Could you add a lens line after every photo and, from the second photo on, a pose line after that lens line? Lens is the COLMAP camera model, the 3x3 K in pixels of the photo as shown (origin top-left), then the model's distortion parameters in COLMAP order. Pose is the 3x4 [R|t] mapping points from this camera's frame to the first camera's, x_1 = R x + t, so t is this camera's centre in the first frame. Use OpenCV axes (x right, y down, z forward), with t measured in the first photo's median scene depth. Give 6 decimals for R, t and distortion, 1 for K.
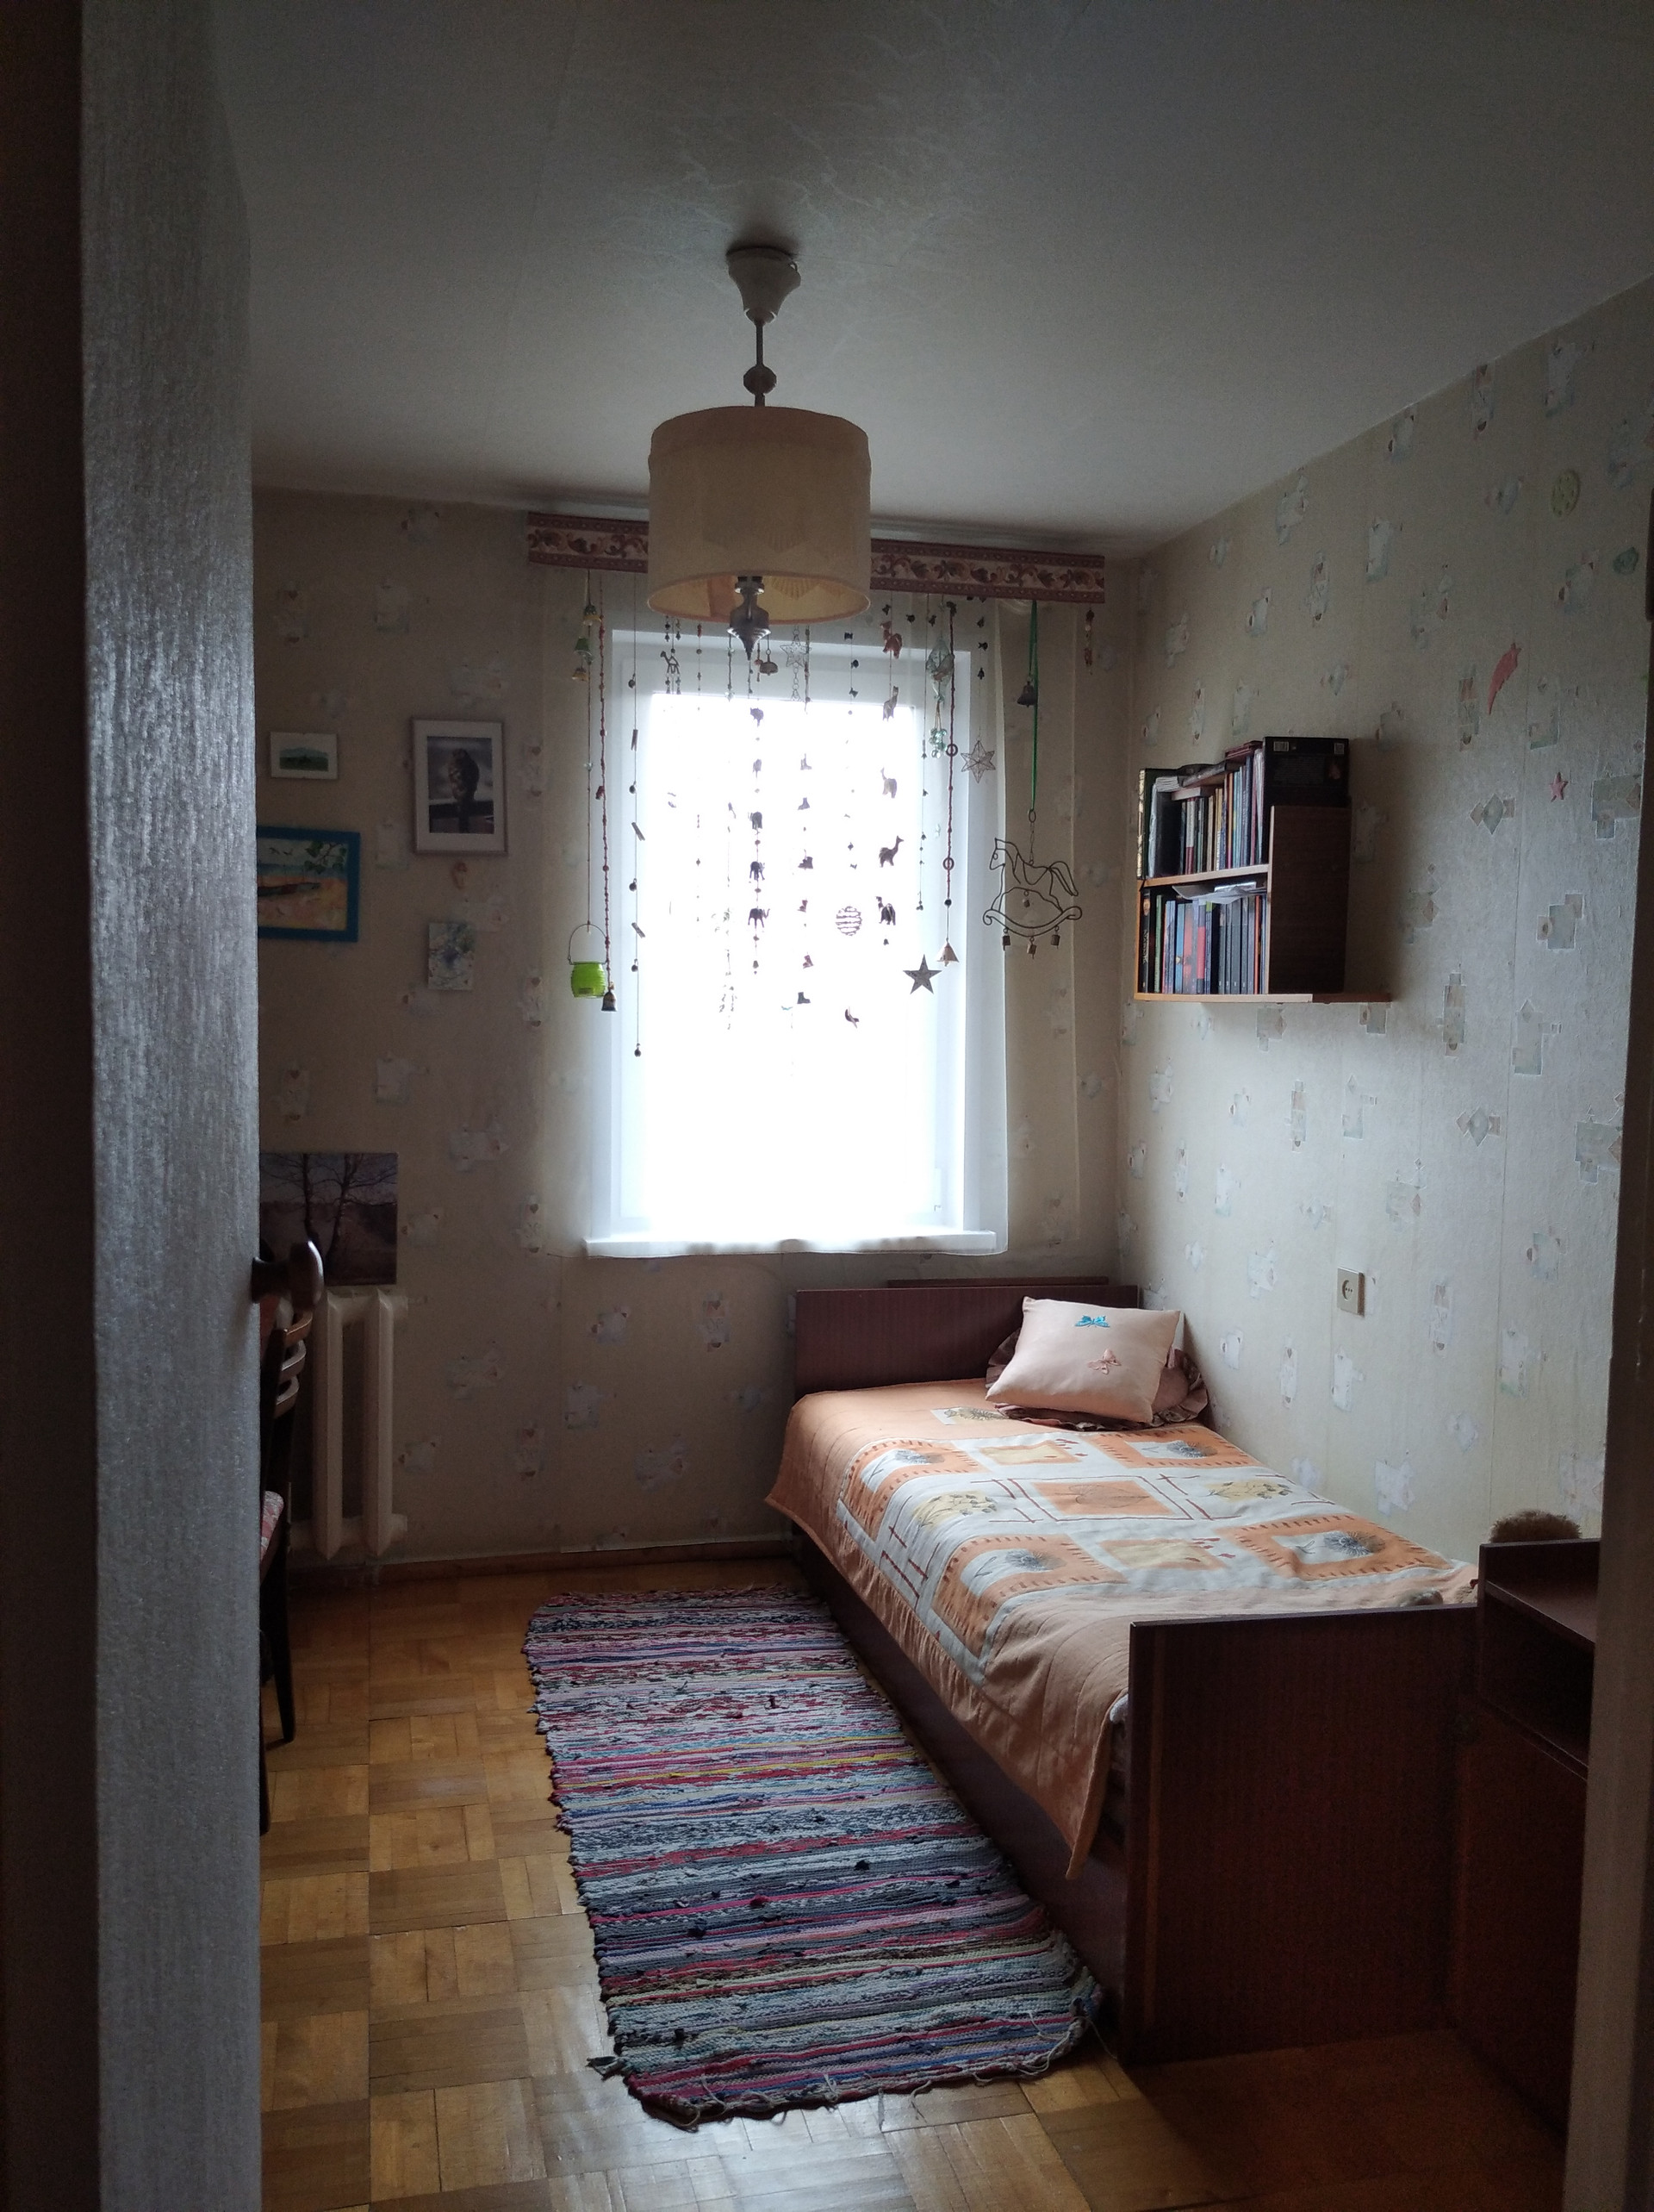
lens RADIAL K [[1817.4, 0, 827.9], [0, 1817.4, 1108.2], [0, 0, 1]] dist [0.062726, -0.096661]
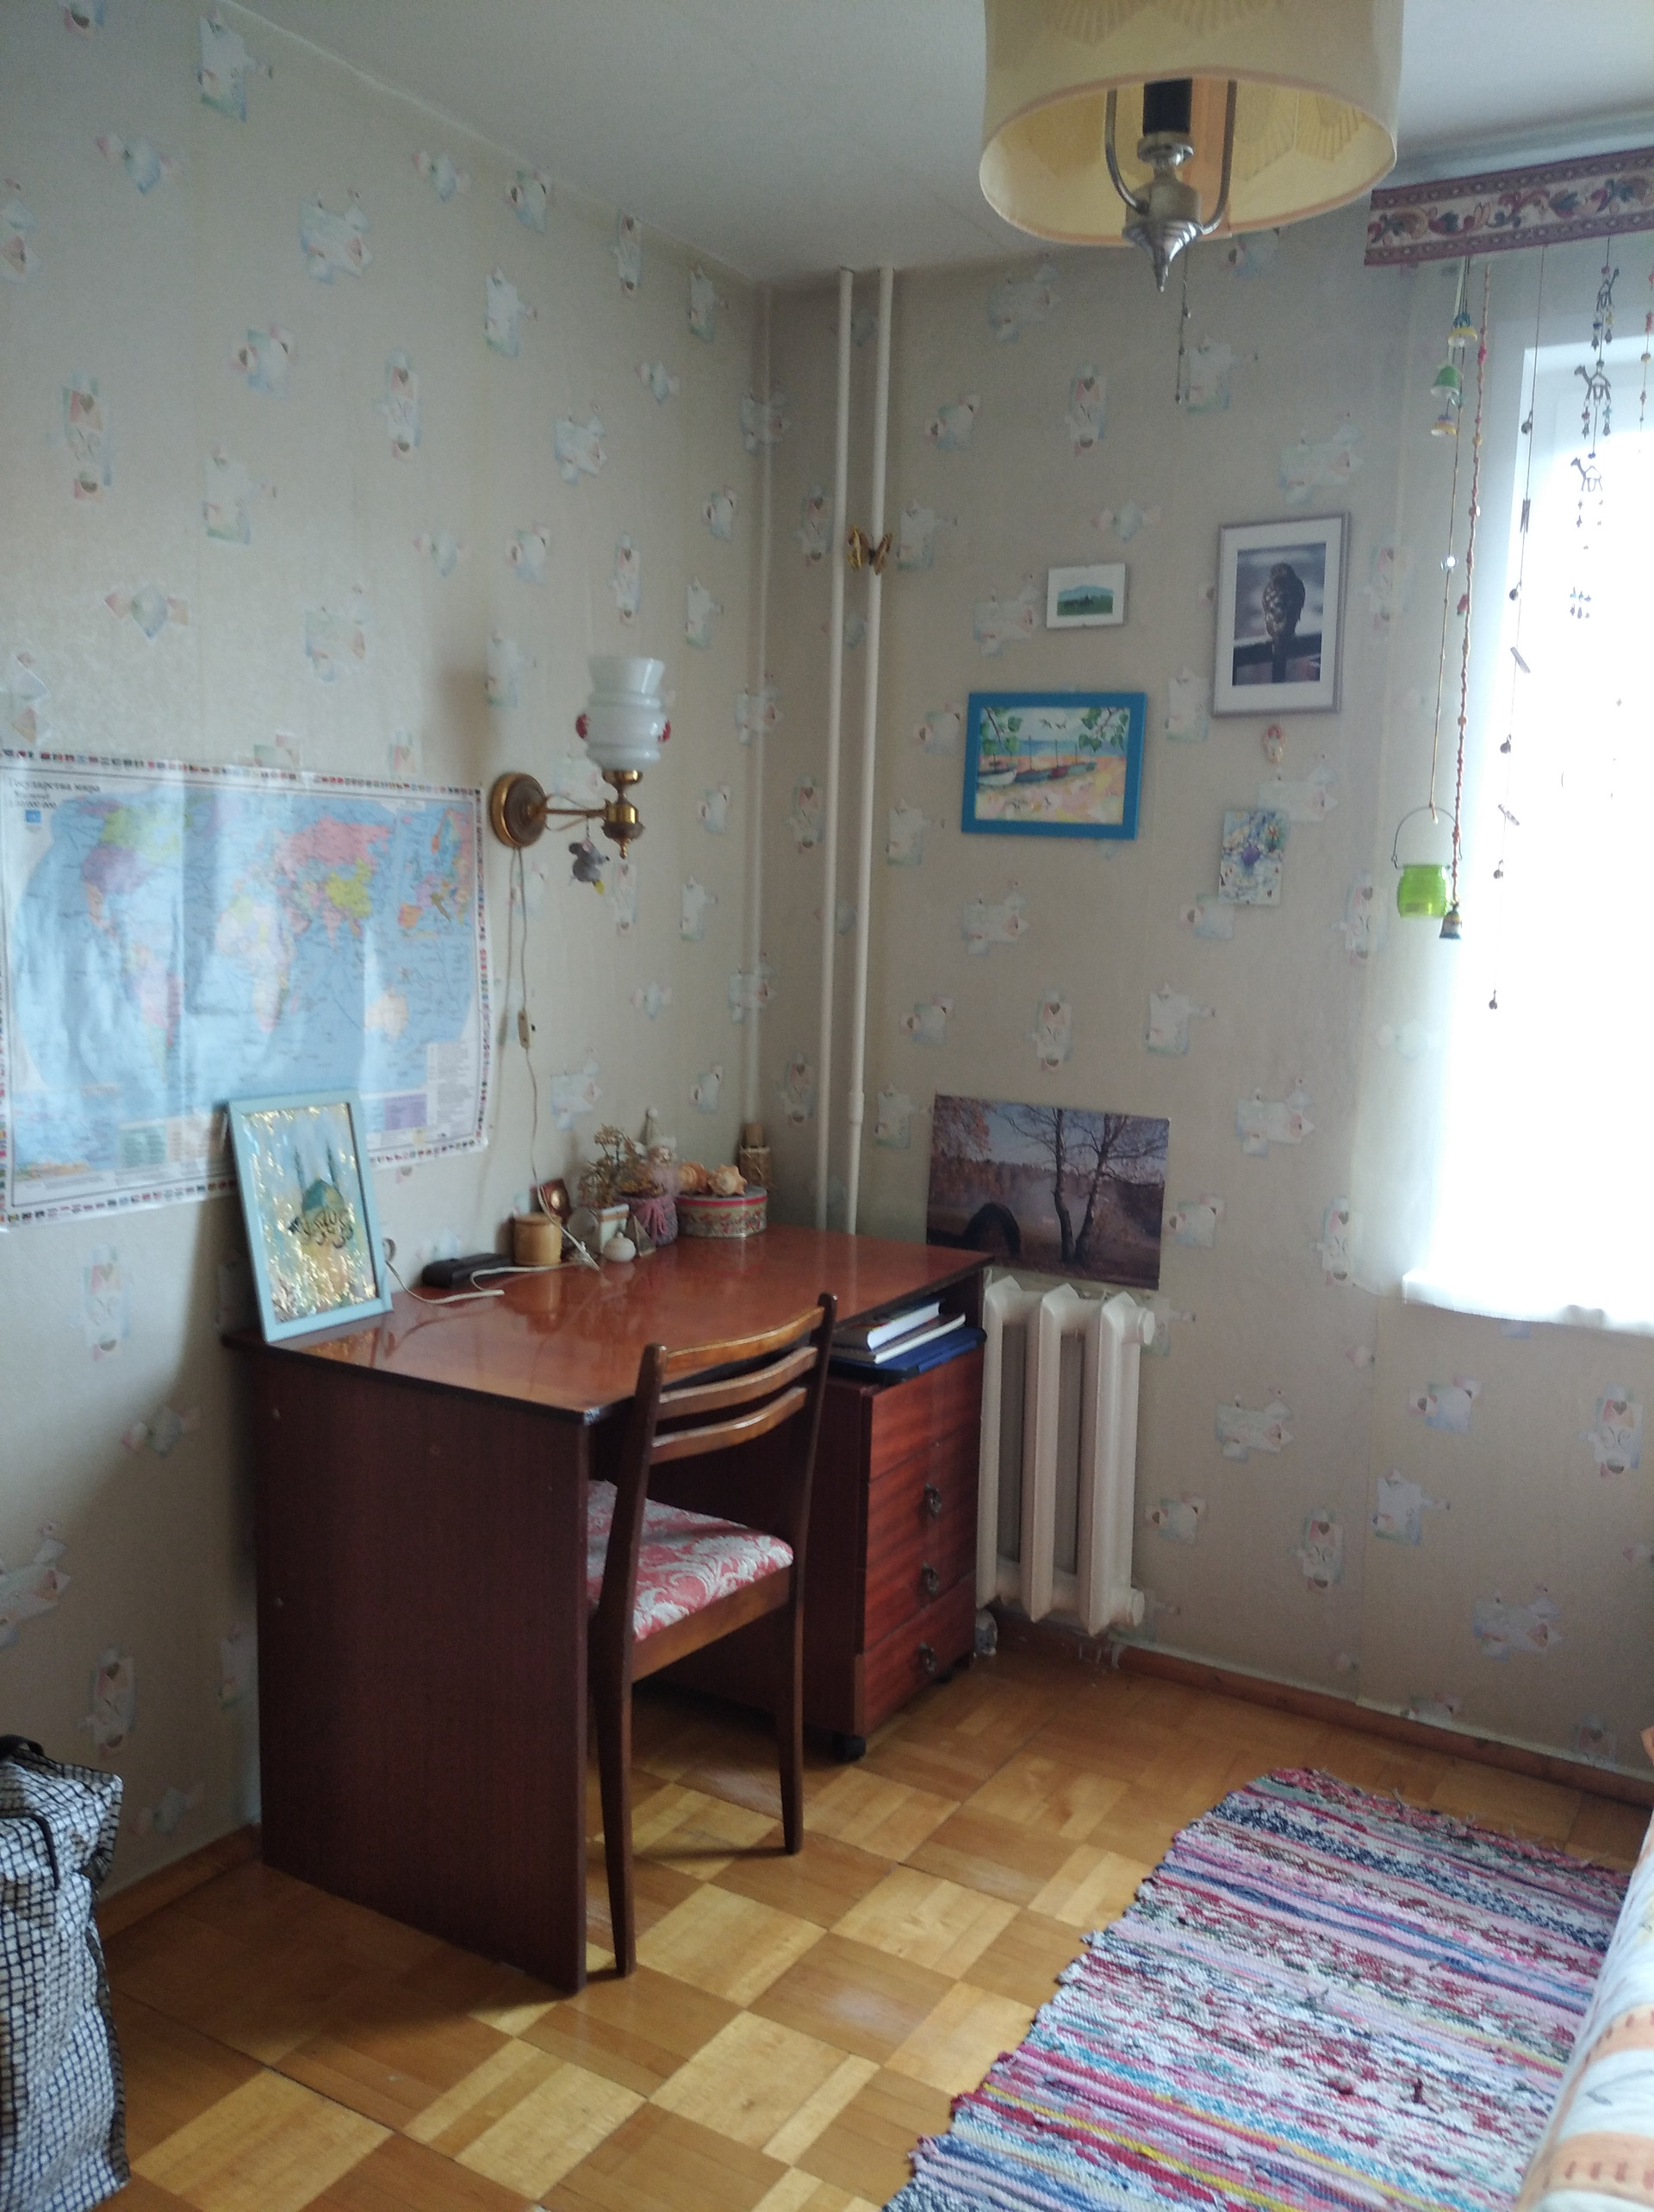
lens RADIAL K [[1817.4, 0, 810.5], [0, 1817.4, 1101.8], [0, 0, 1]] dist [0.062726, -0.096661]
pose [[0.699141, 0.094588, -0.708699, 0.197513], [-0.061456, 0.995492, 0.072238, -0.028776], [0.712337, -0.006951, 0.701803, 0.371718]]
